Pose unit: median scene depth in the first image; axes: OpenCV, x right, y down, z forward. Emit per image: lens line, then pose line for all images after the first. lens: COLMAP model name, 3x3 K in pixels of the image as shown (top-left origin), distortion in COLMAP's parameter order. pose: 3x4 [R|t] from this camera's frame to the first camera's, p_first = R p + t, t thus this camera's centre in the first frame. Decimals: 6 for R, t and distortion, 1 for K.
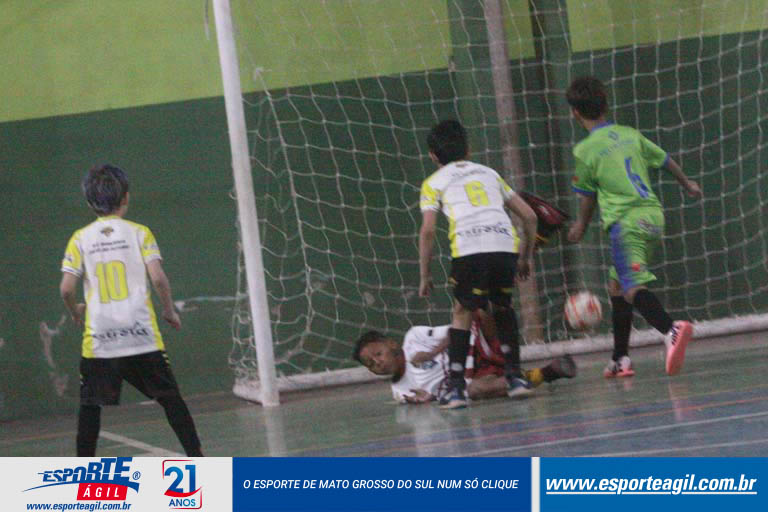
lens RADIAL K [[4422.0, 0, 379.8], [0, 4422.0, 255.8], [0, 0, 1]] dist [-0.574167, 0.000000]
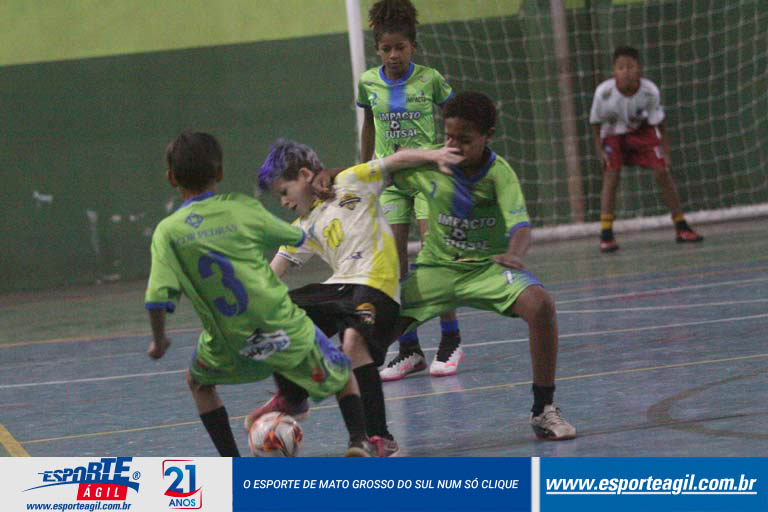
lens RADIAL K [[4422.0, 0, 386.8], [0, 4422.0, 255.2], [0, 0, 1]] dist [-0.574167, 0.000000]
pose [[0.999672, 0.024542, -0.007272, -0.012579], [-0.024330, 0.999312, 0.027978, -0.006501], [0.007954, -0.027792, 0.999582, -0.316248]]
